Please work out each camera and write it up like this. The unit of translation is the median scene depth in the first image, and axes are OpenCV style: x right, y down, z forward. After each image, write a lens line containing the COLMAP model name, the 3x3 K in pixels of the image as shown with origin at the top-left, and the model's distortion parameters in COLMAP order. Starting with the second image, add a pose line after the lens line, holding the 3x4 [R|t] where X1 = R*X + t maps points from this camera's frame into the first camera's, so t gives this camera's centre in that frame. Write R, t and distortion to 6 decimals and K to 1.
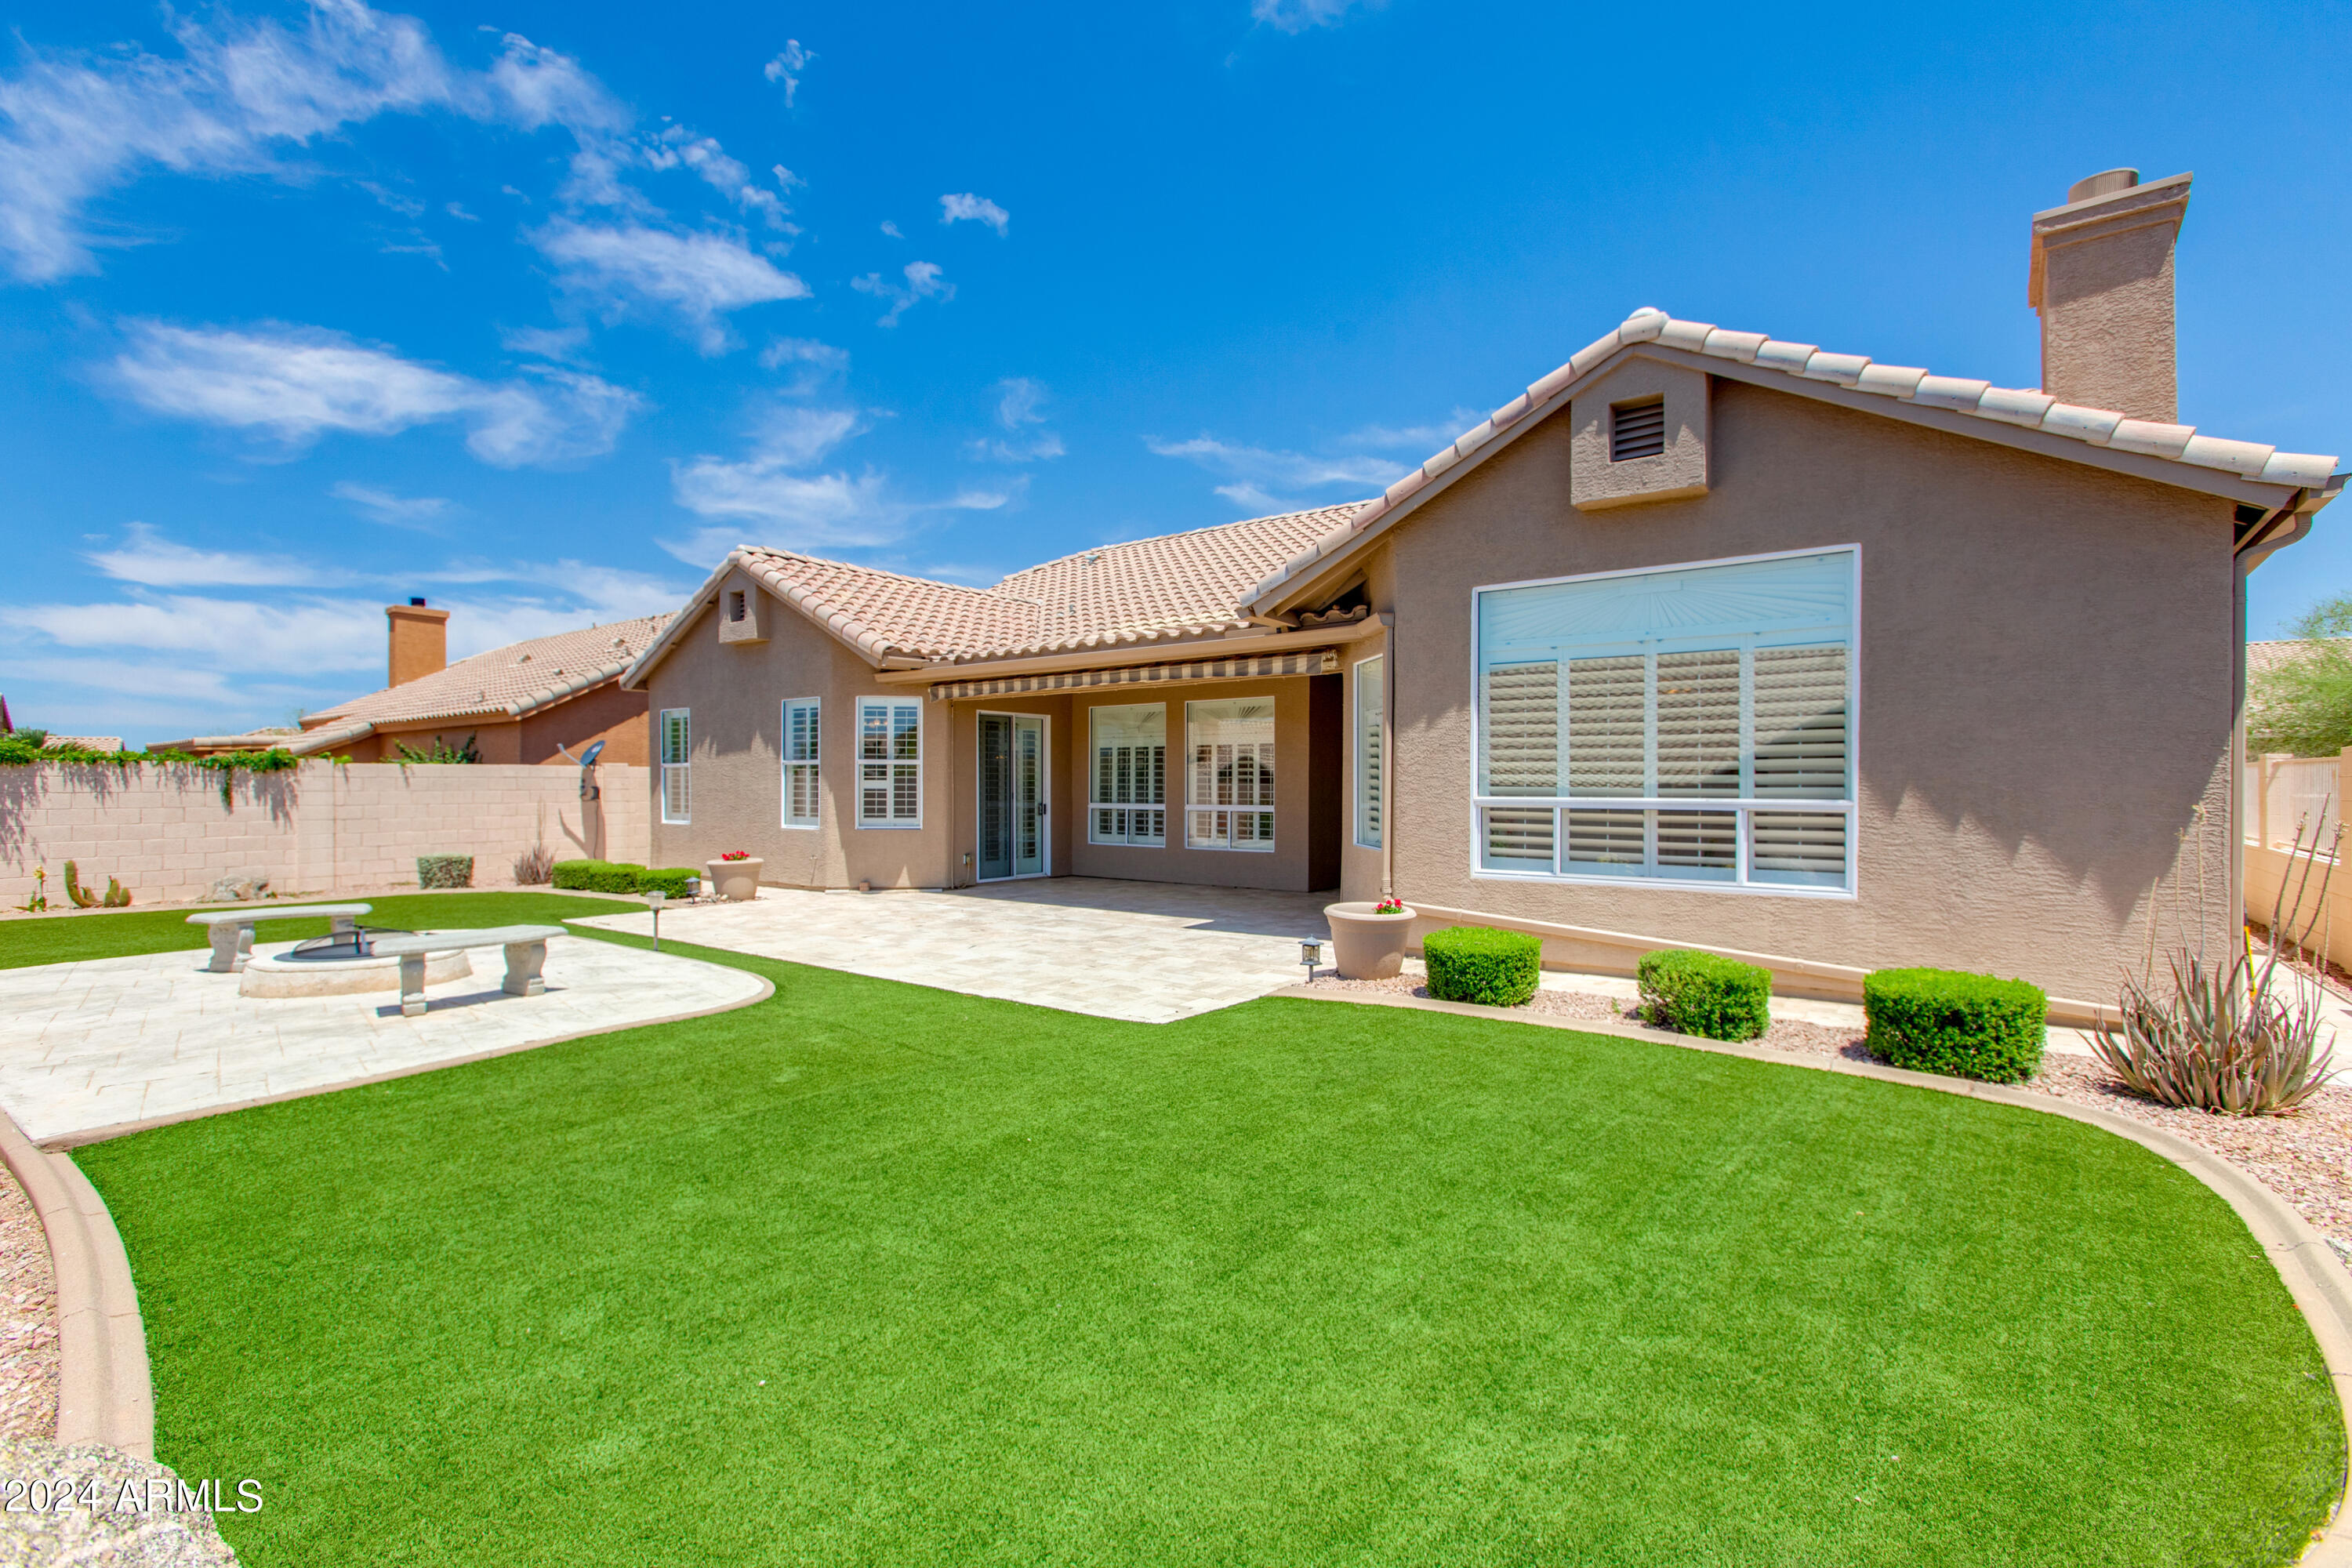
lens RADIAL K [[1068.8, 0, 1203.8], [0, 1068.8, 773.9], [0, 0, 1]] dist [0.005048, 0.000924]
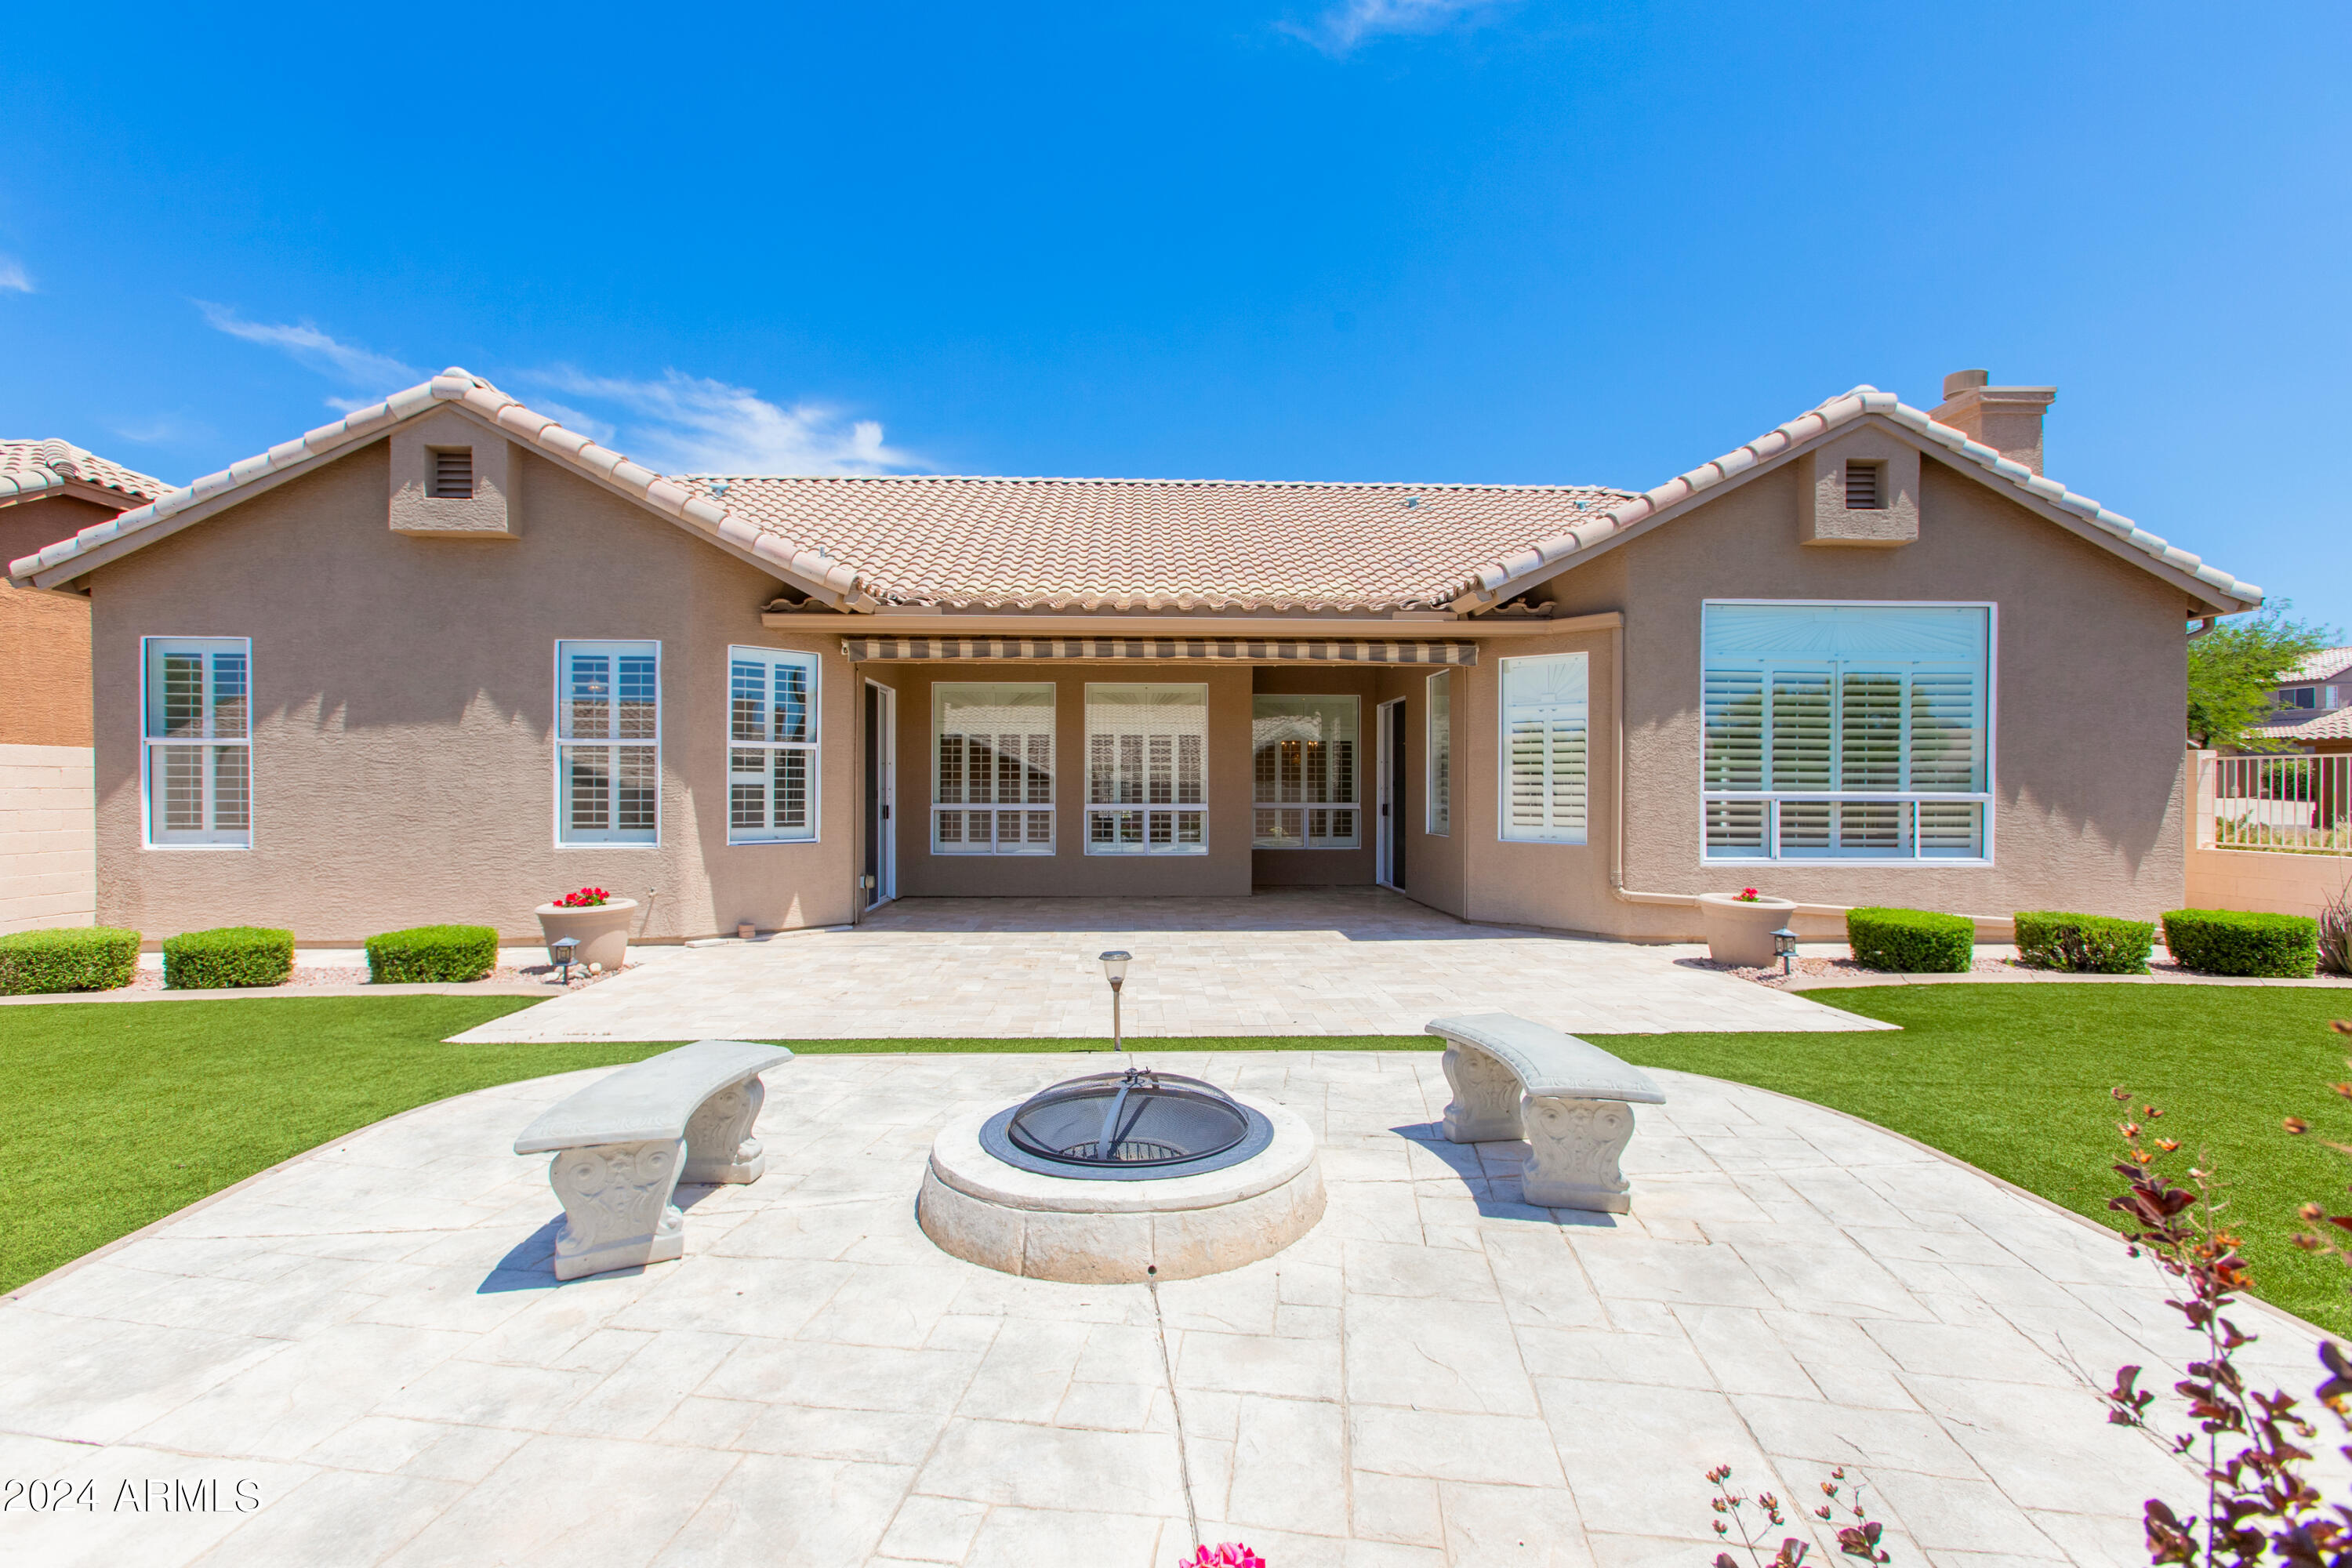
lens RADIAL K [[1068.8, 0, 1178.2], [0, 1068.8, 786.7], [0, 0, 1]] dist [0.005048, 0.000924]
pose [[0.771332, -0.001030, 0.636432, -0.532644], [-0.008622, 0.999890, 0.012068, 0.004697], [-0.636375, -0.014796, 0.771238, 0.311615]]
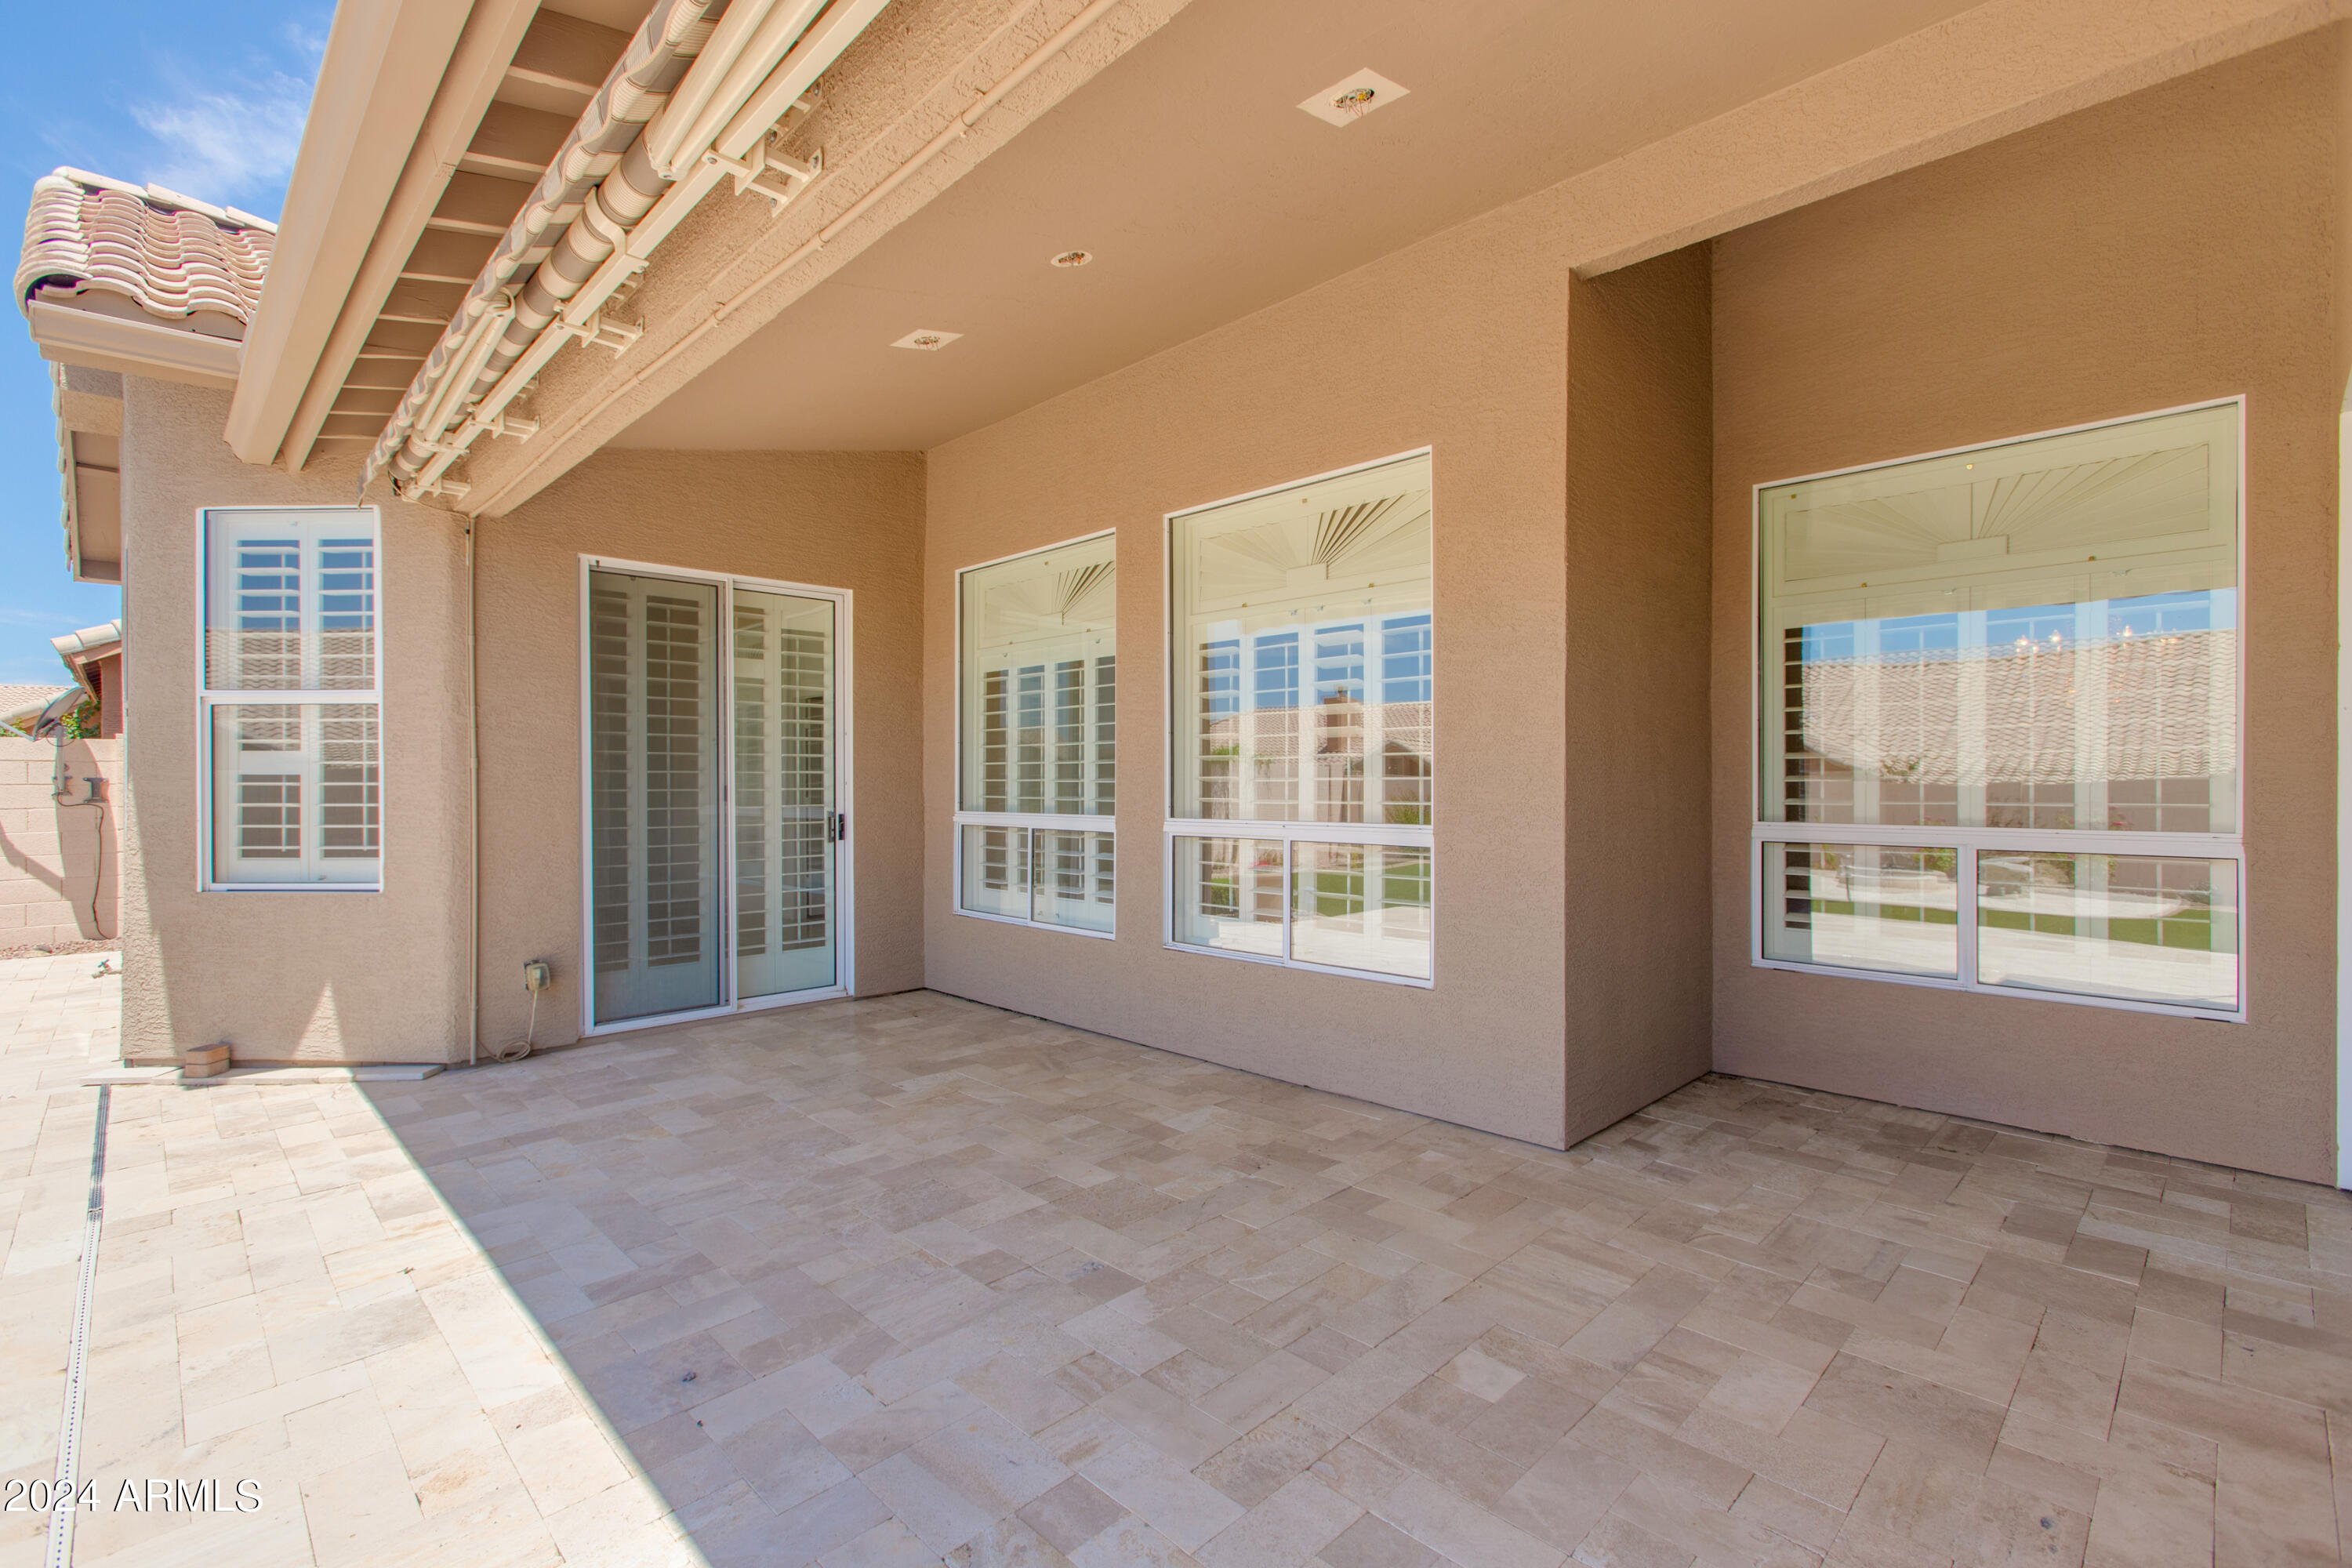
lens RADIAL K [[1068.8, 0, 1185.6], [0, 1068.8, 783.1], [0, 0, 1]] dist [0.005048, 0.000924]
pose [[0.987300, -0.005123, -0.158784, 0.045779], [0.006971, 0.999914, 0.011083, 0.014875], [0.158714, -0.012049, 0.987251, 0.708248]]
